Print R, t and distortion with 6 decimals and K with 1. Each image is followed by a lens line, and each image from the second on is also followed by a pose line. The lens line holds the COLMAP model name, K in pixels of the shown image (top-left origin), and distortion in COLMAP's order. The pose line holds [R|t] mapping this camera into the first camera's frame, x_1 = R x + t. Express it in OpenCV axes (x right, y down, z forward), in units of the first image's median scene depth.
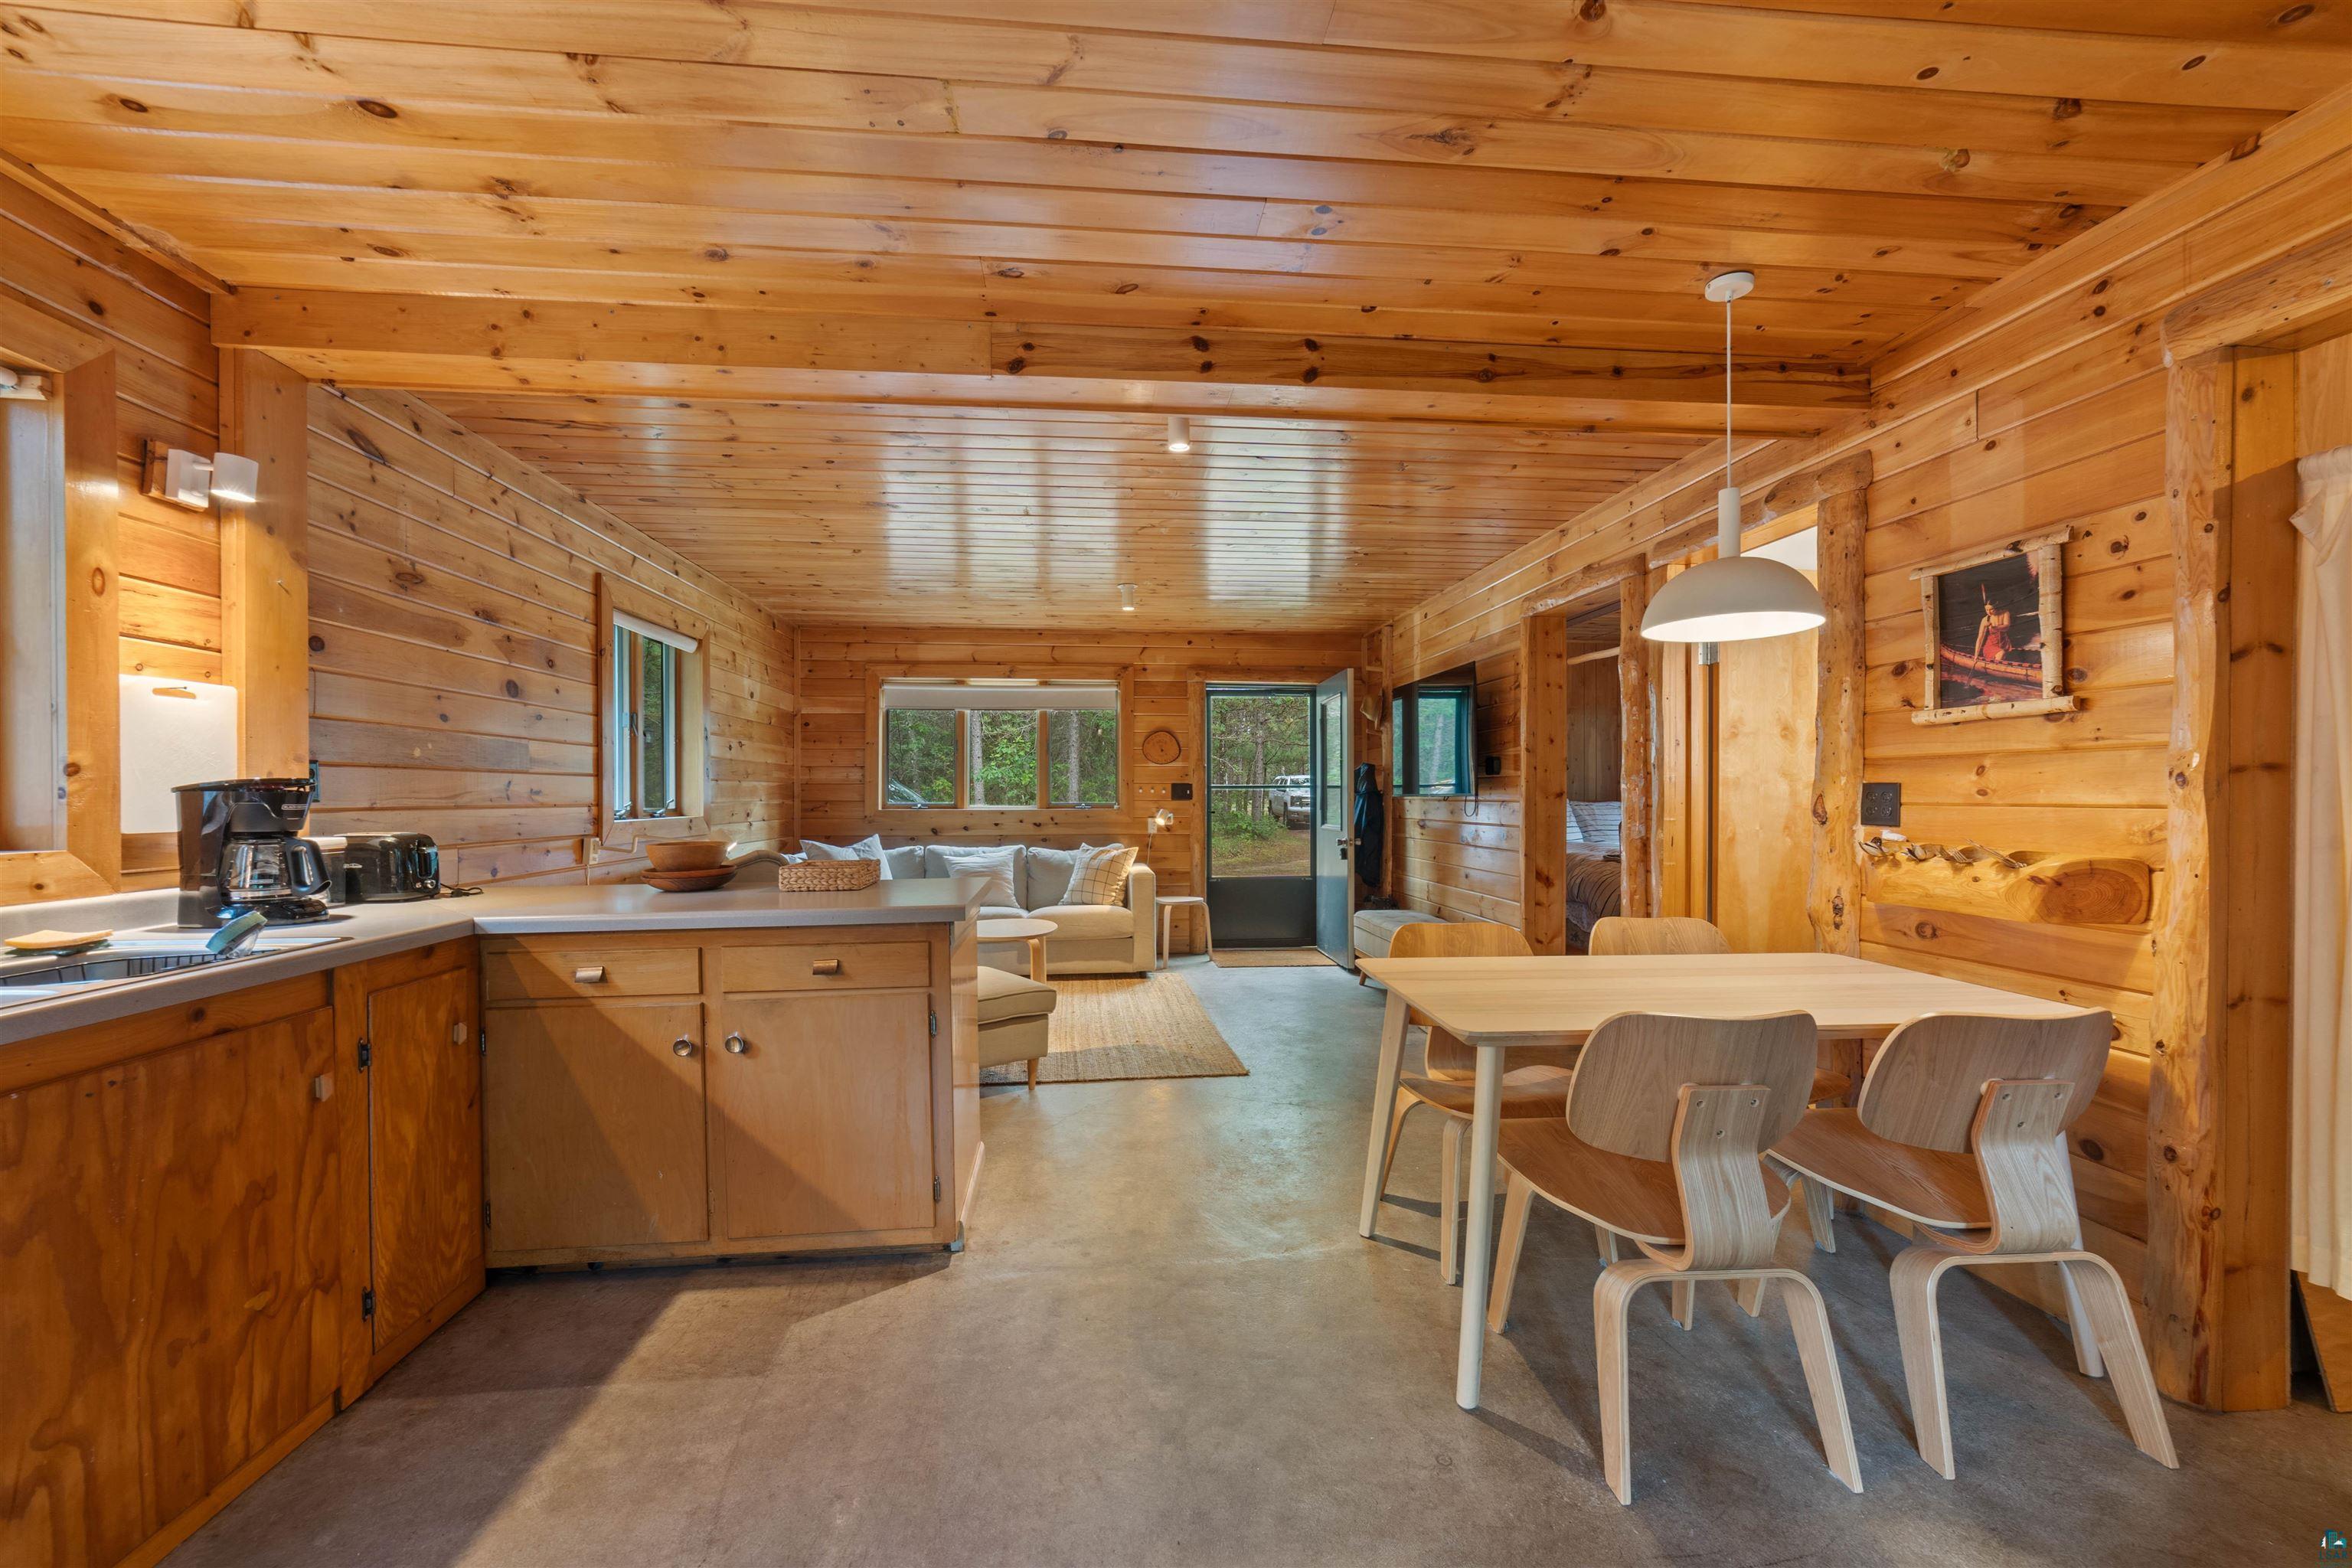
lens RADIAL K [[944.6, 0, 1168.1], [0, 944.6, 791.4], [0, 0, 1]] dist [0.000085, 0.000055]
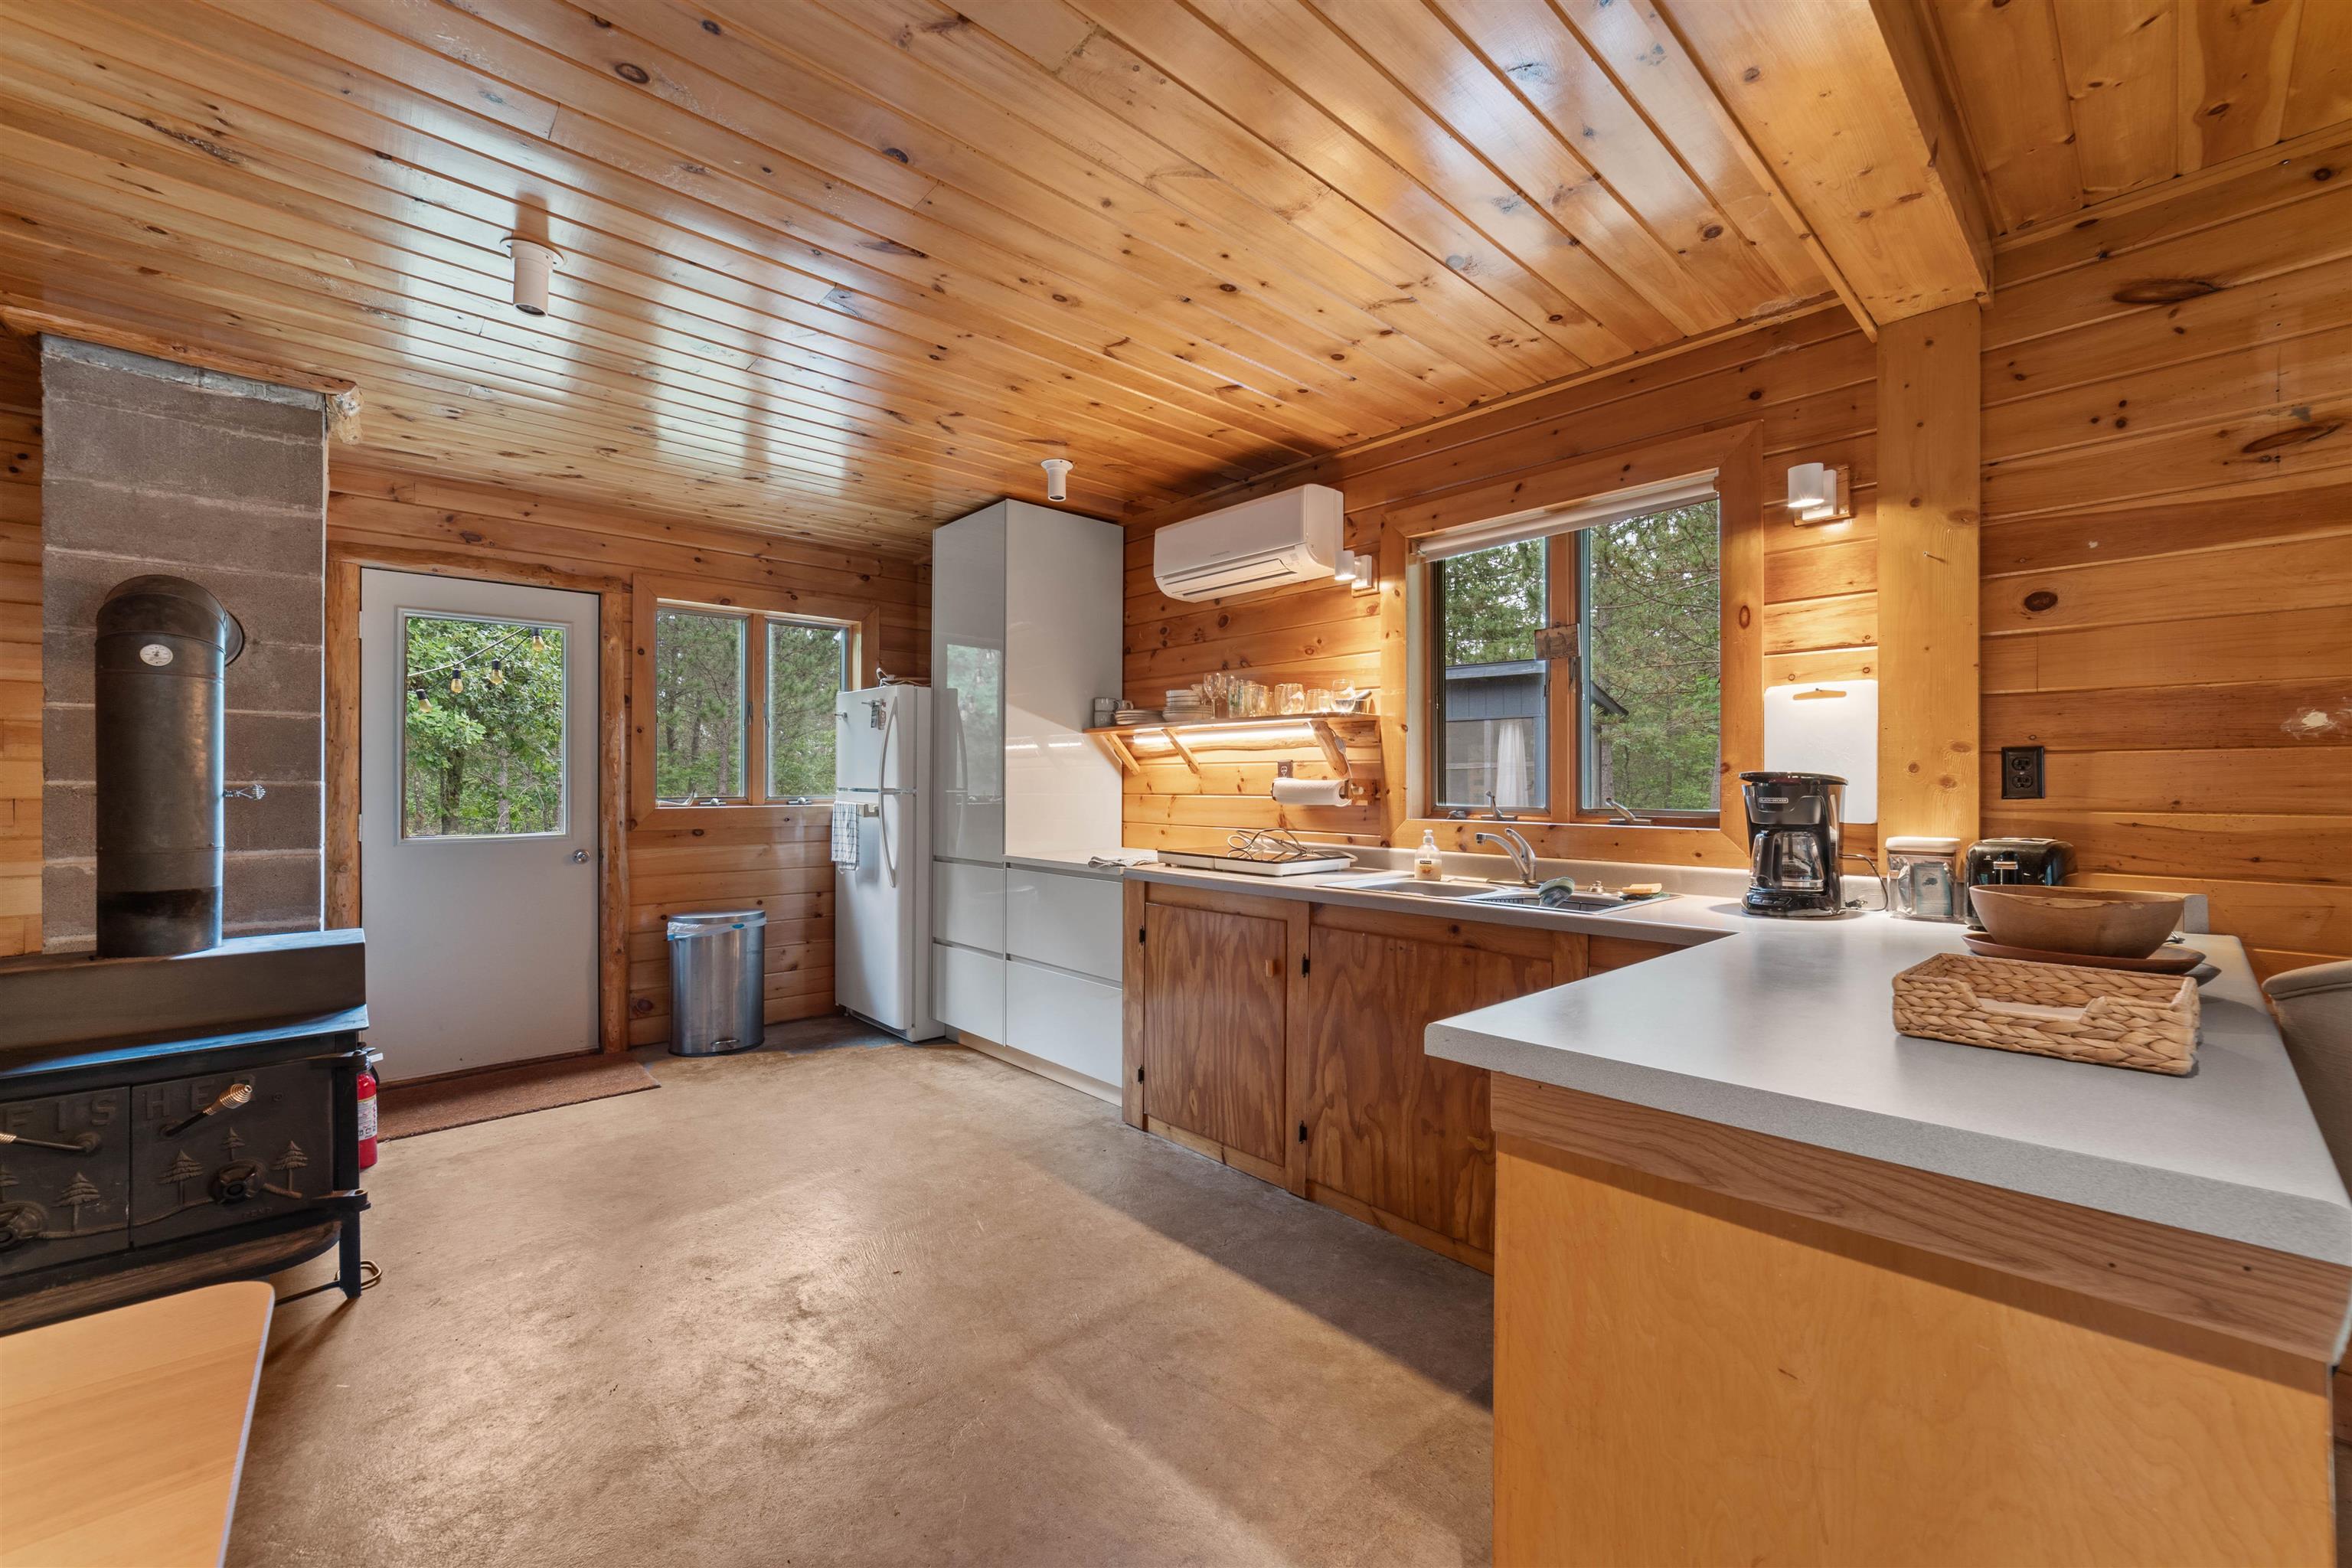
lens RADIAL K [[935.6, 0, 1178.2], [0, 935.6, 777.3], [0, 0, 1]] dist [-0.020473, 0.009508]
pose [[-0.801513, -0.004217, -0.597962, 0.175535], [0.000176, 0.999973, -0.007288, -0.001424], [0.597977, -0.005946, -0.801491, 1.348675]]
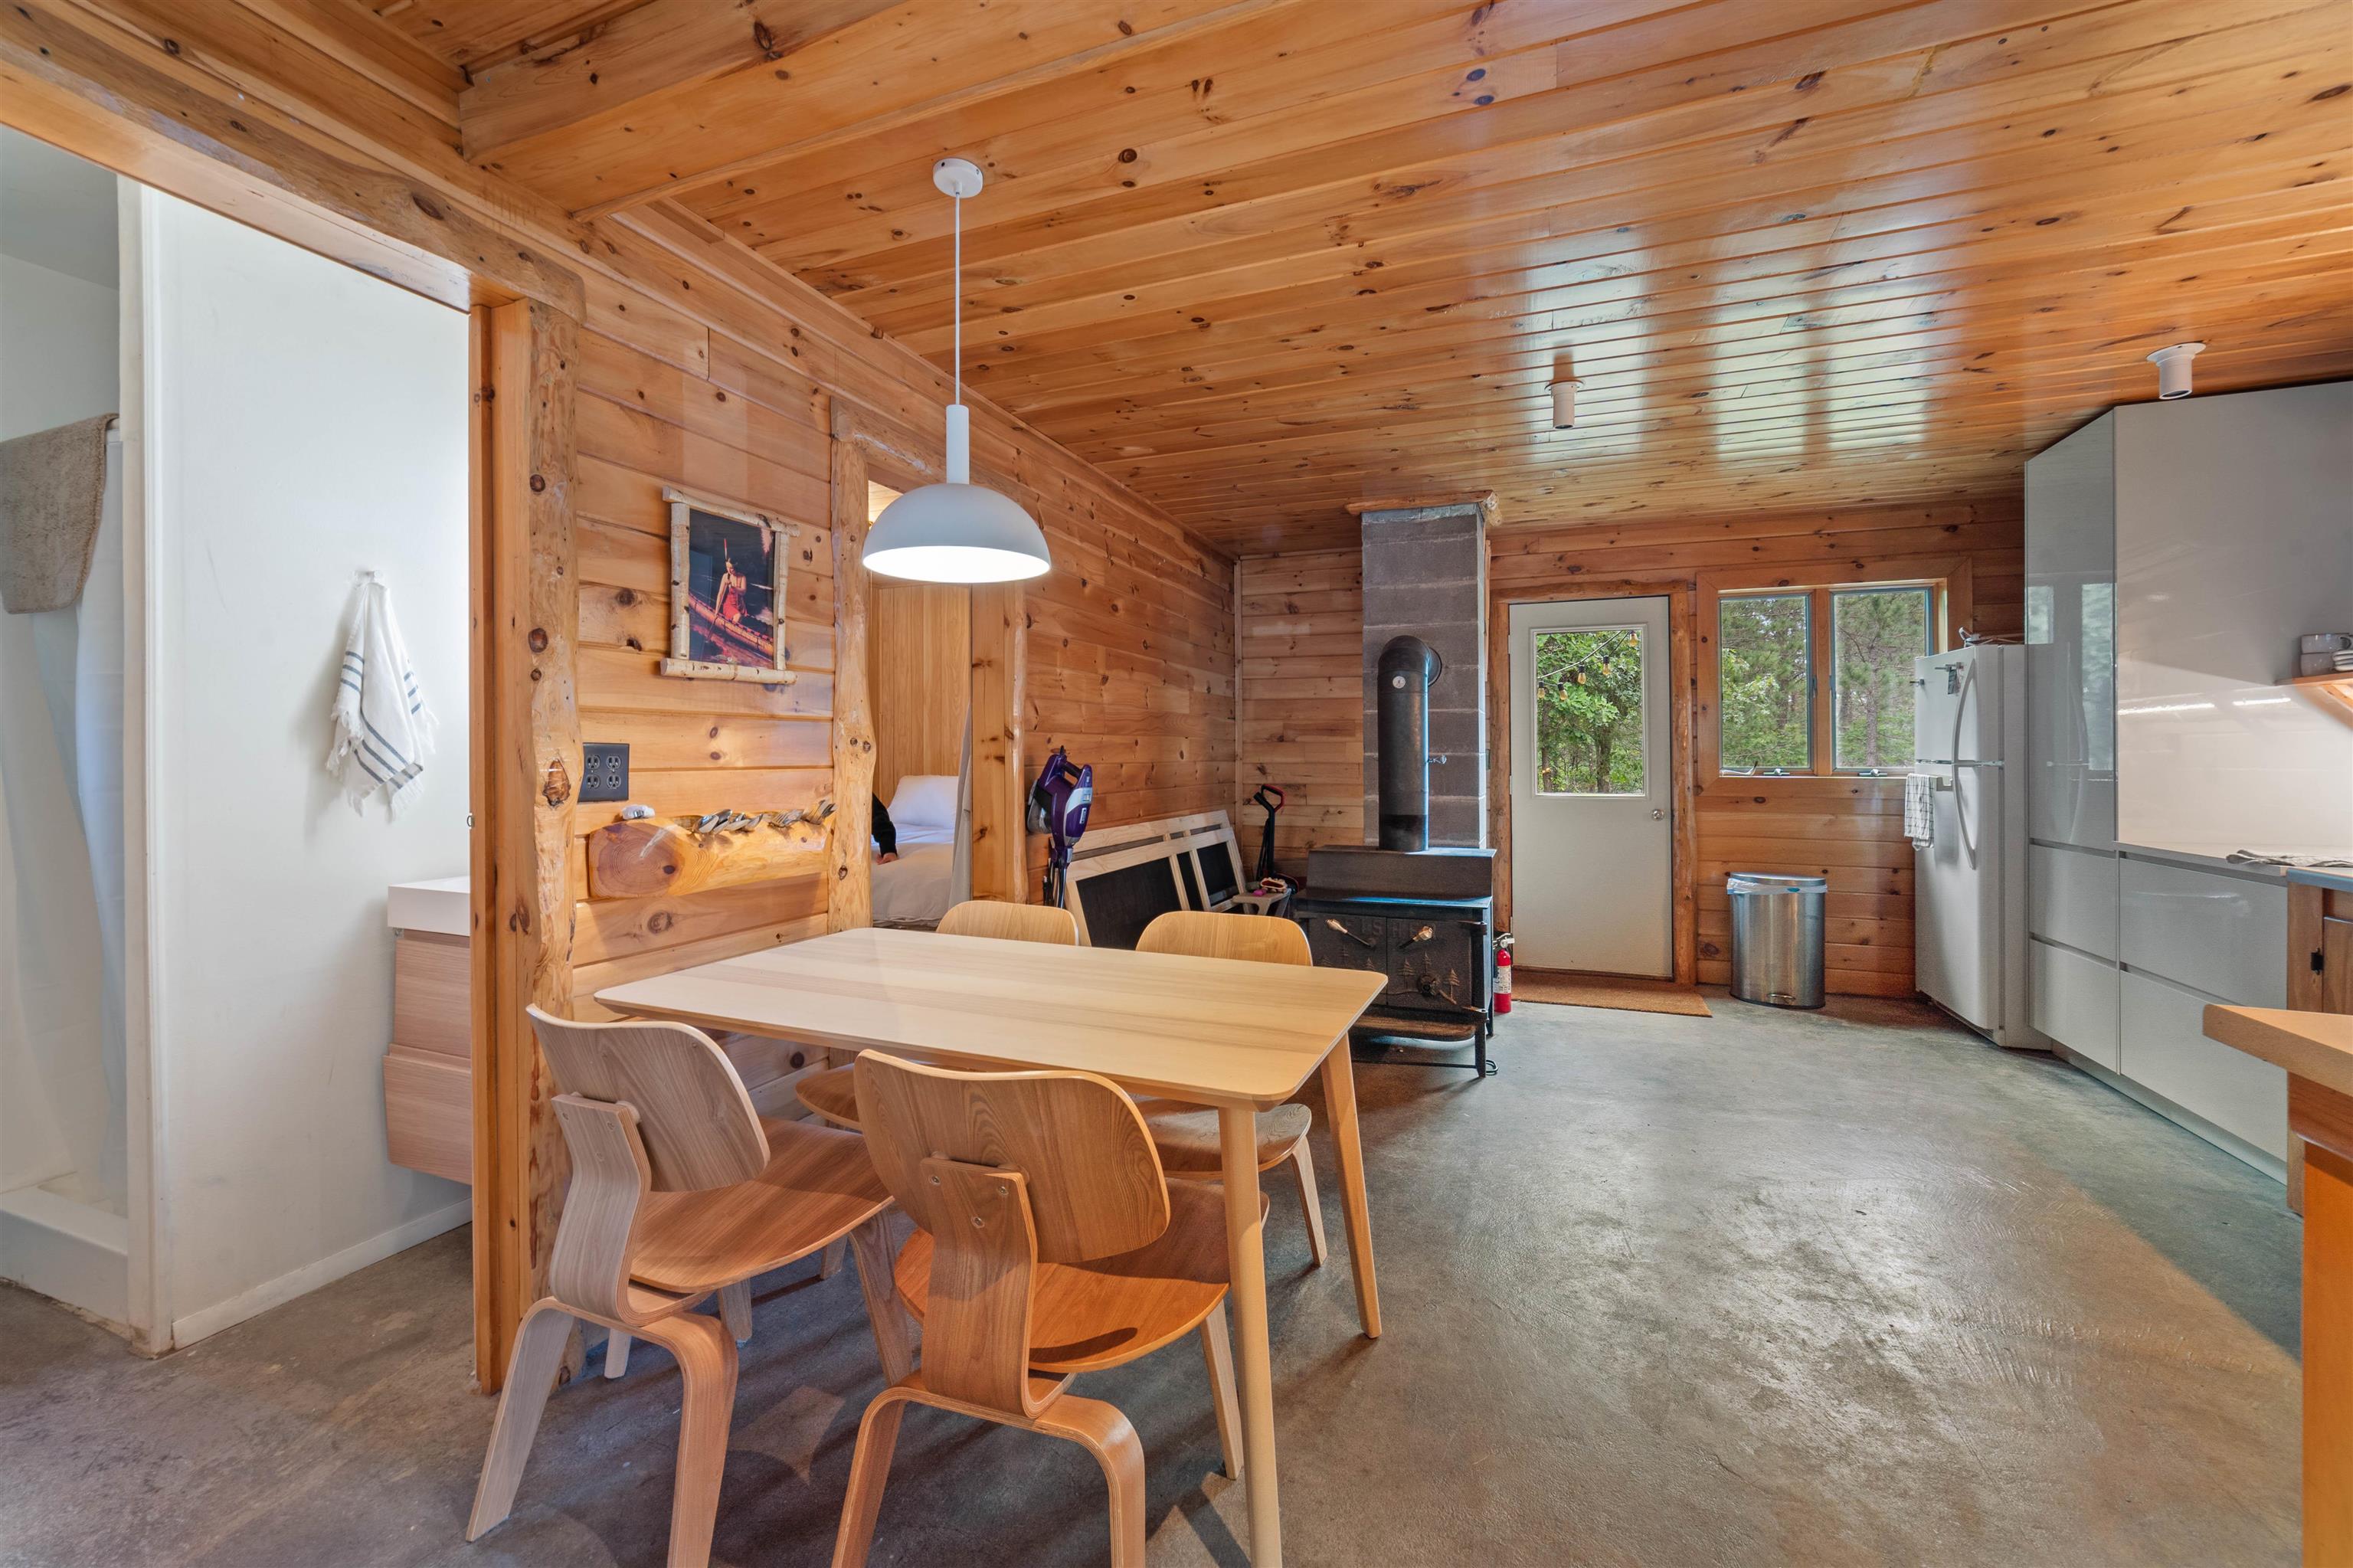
lens RADIAL K [[934.6, 0, 1166.8], [0, 934.6, 732.6], [0, 0, 1]] dist [-0.000386, -0.000005]
pose [[-0.885079, 0.010457, 0.465324, 0.026272], [-0.001035, 0.999701, -0.024435, 0.000324], [-0.465440, -0.022108, -0.884803, 1.676321]]
